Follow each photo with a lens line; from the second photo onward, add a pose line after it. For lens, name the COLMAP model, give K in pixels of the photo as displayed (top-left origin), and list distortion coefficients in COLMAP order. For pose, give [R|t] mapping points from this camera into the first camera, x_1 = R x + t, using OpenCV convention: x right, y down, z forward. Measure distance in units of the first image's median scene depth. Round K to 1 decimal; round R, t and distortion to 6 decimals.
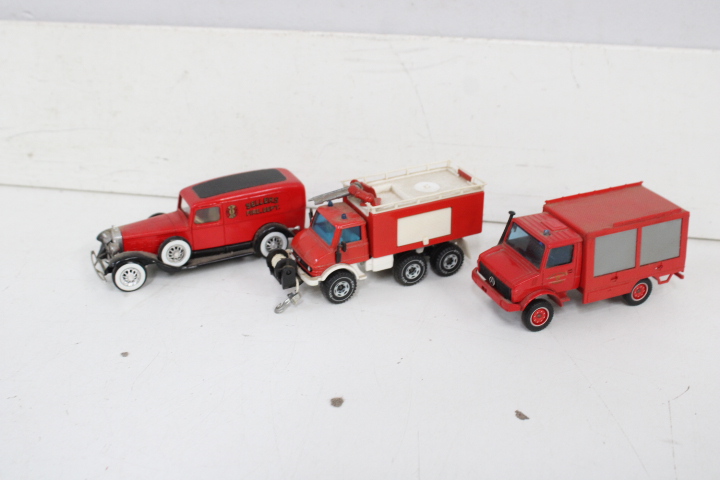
lens RADIAL K [[887.4, 0, 360.0], [0, 887.4, 240.0], [0, 0, 1]] dist [-0.095441, 0.137206]
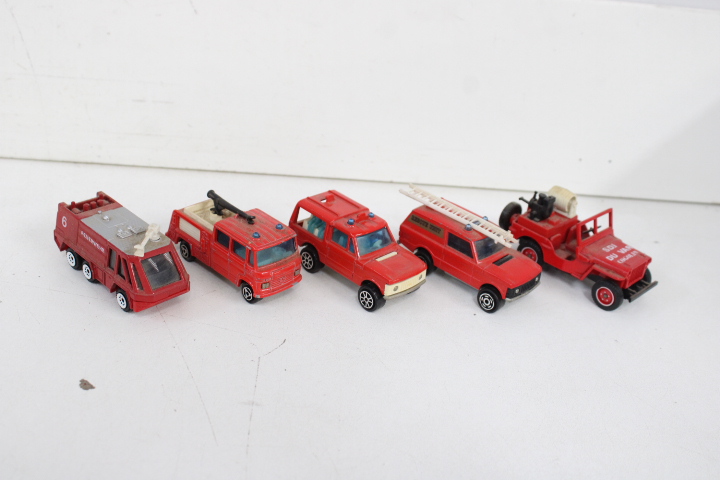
lens RADIAL K [[887.4, 0, 360.0], [0, 887.4, 240.0], [0, 0, 1]] dist [-0.095441, 0.137206]
pose [[0.960625, -0.036209, 0.275479, 0.148847], [0.019911, 0.997894, 0.061732, 0.006075], [-0.277134, -0.053816, 0.959323, 0.073288]]
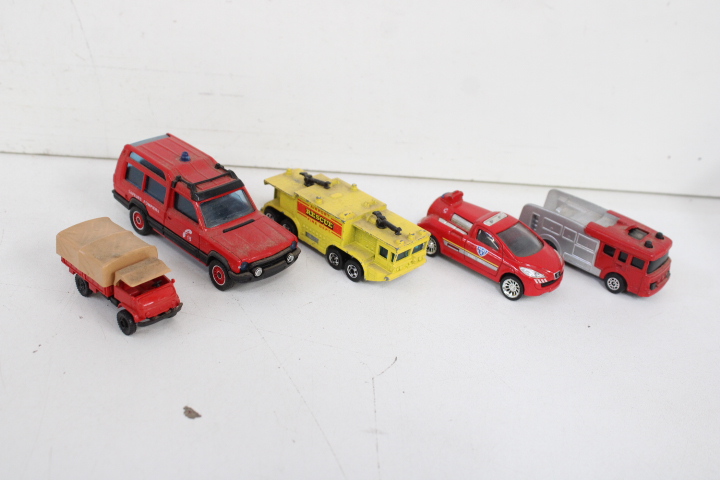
lens RADIAL K [[887.4, 0, 360.0], [0, 887.4, 240.0], [0, 0, 1]] dist [-0.095441, 0.137206]
pose [[0.955797, -0.042540, 0.290935, 0.074729], [0.021096, 0.996850, 0.076450, -0.007775], [-0.293271, -0.066933, 0.953684, 0.156185]]
